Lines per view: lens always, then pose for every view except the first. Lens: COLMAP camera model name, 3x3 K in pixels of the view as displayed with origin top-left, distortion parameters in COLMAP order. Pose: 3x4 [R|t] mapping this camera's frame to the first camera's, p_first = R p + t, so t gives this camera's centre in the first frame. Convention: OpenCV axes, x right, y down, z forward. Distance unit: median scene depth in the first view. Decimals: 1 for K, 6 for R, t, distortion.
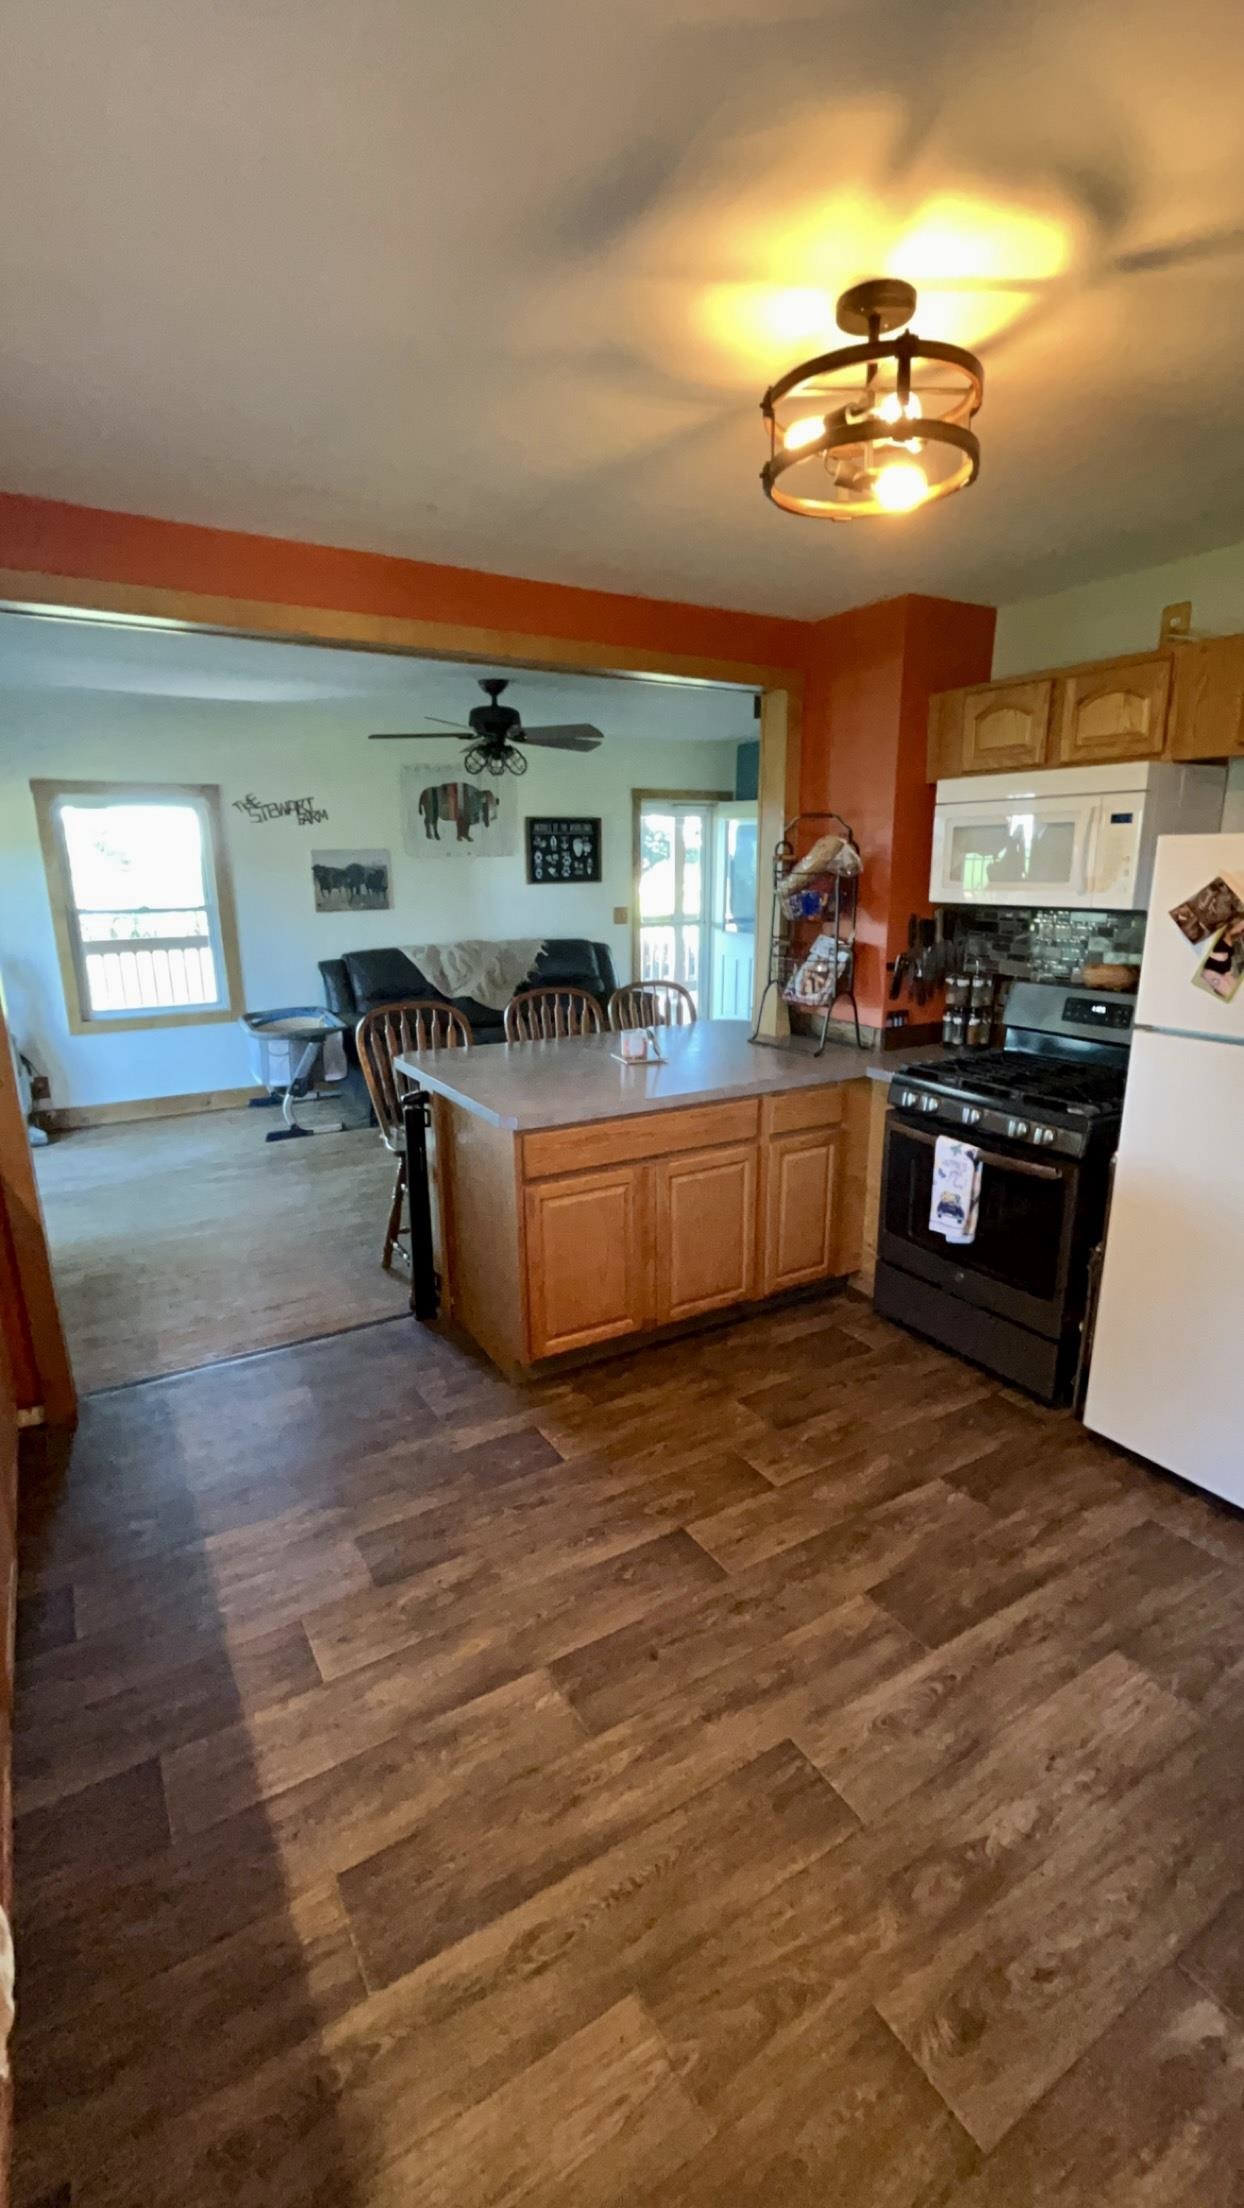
lens RADIAL K [[949.4, 0, 623.1], [0, 949.4, 1103.8], [0, 0, 1]] dist [-0.004291, -0.000145]
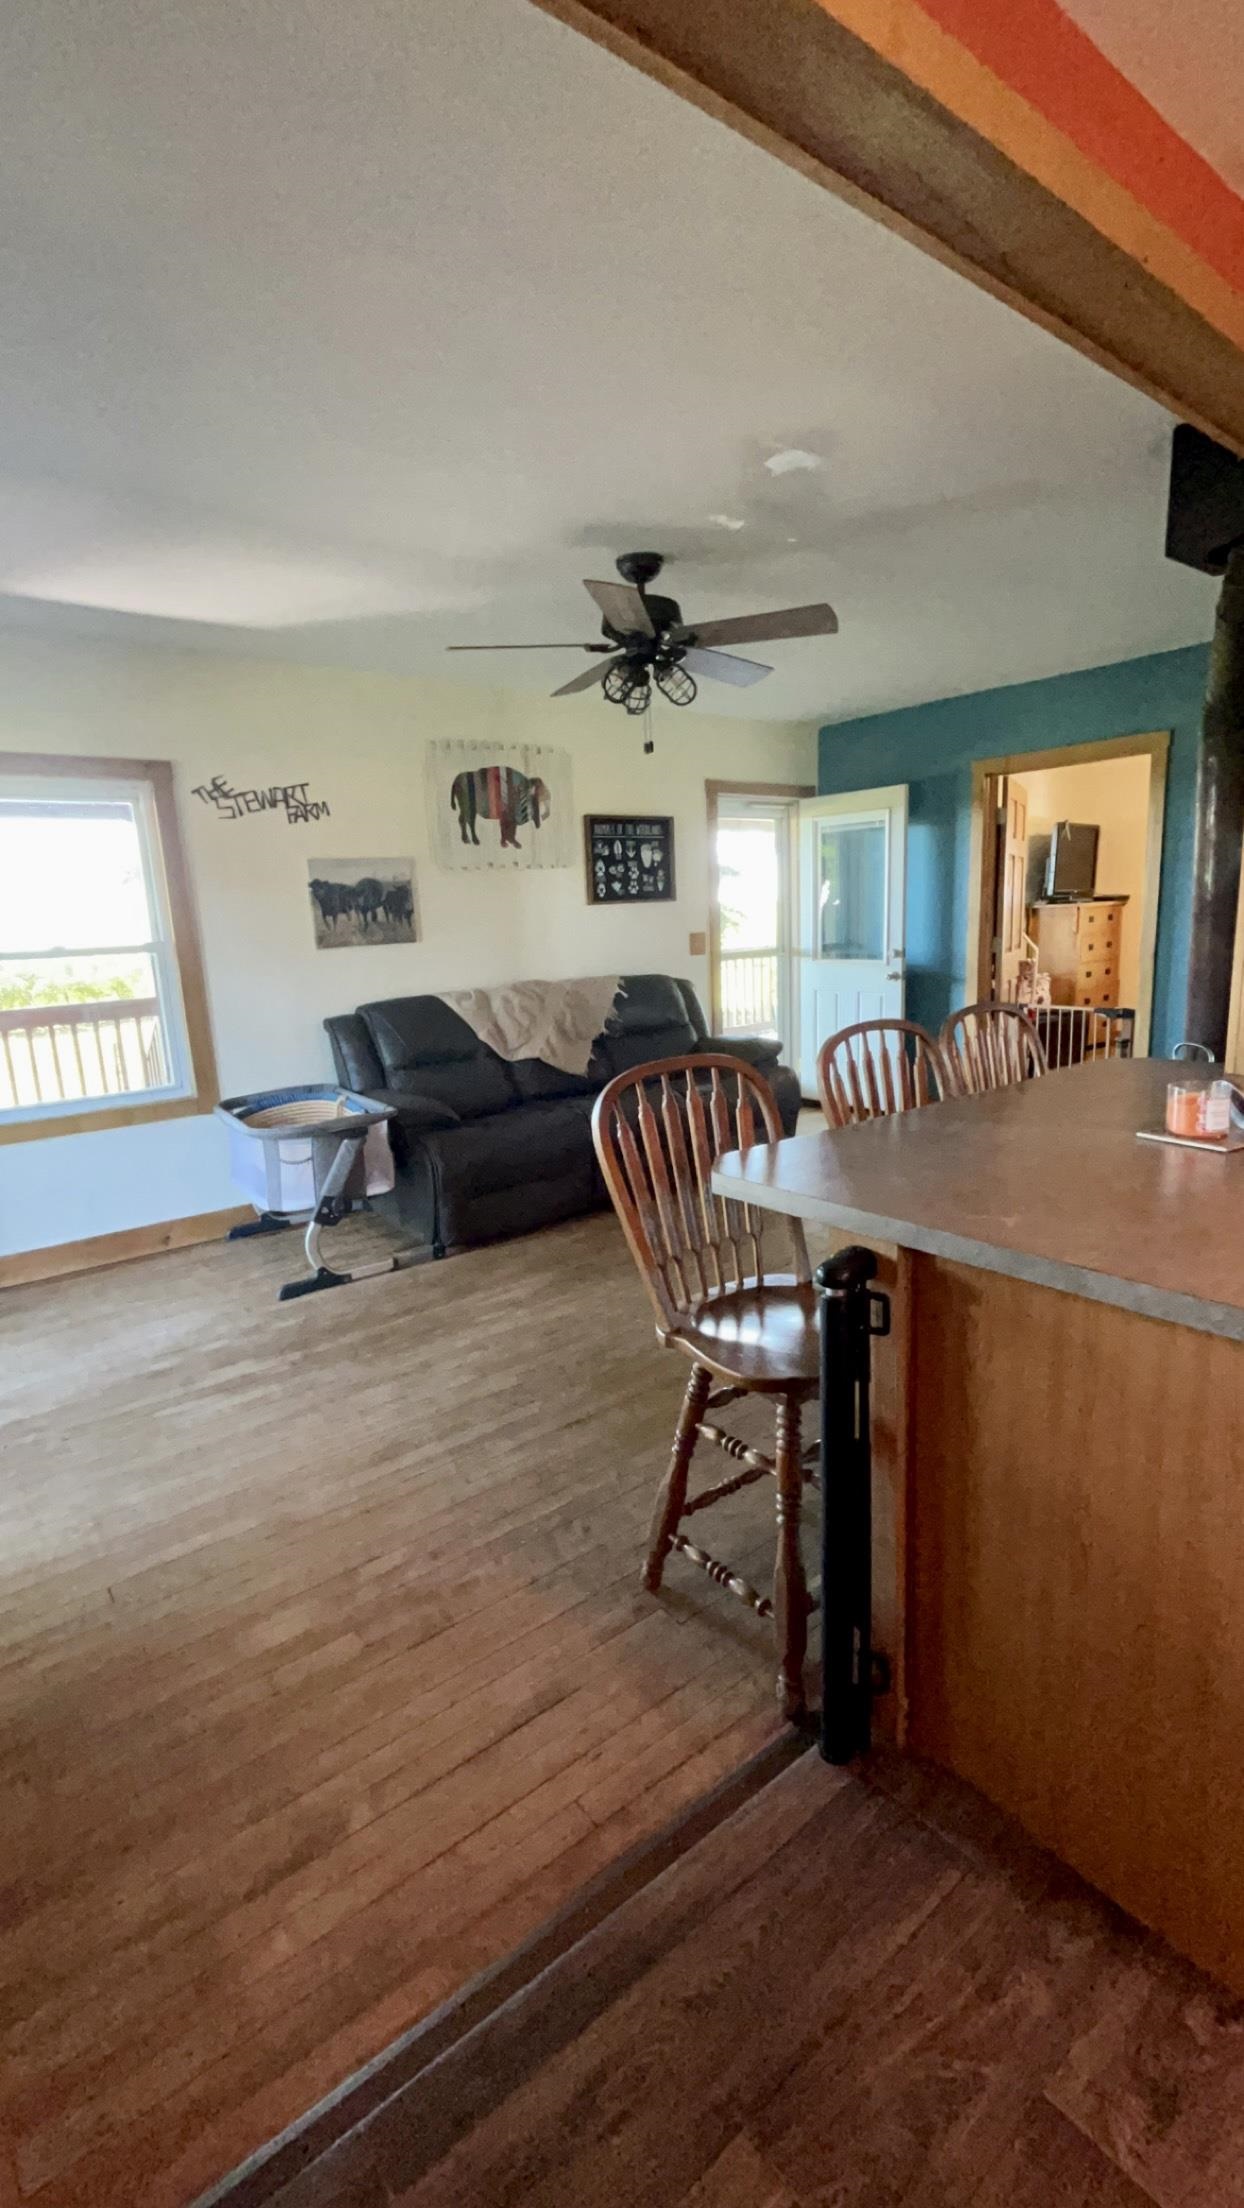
lens RADIAL K [[949.4, 0, 622.2], [0, 949.4, 1105.8], [0, 0, 1]] dist [-0.004291, -0.000145]
pose [[0.991822, -0.064628, 0.110052, -0.182441], [0.071346, 0.995750, -0.058235, -0.031159], [-0.105821, 0.065611, 0.992218, 0.291725]]
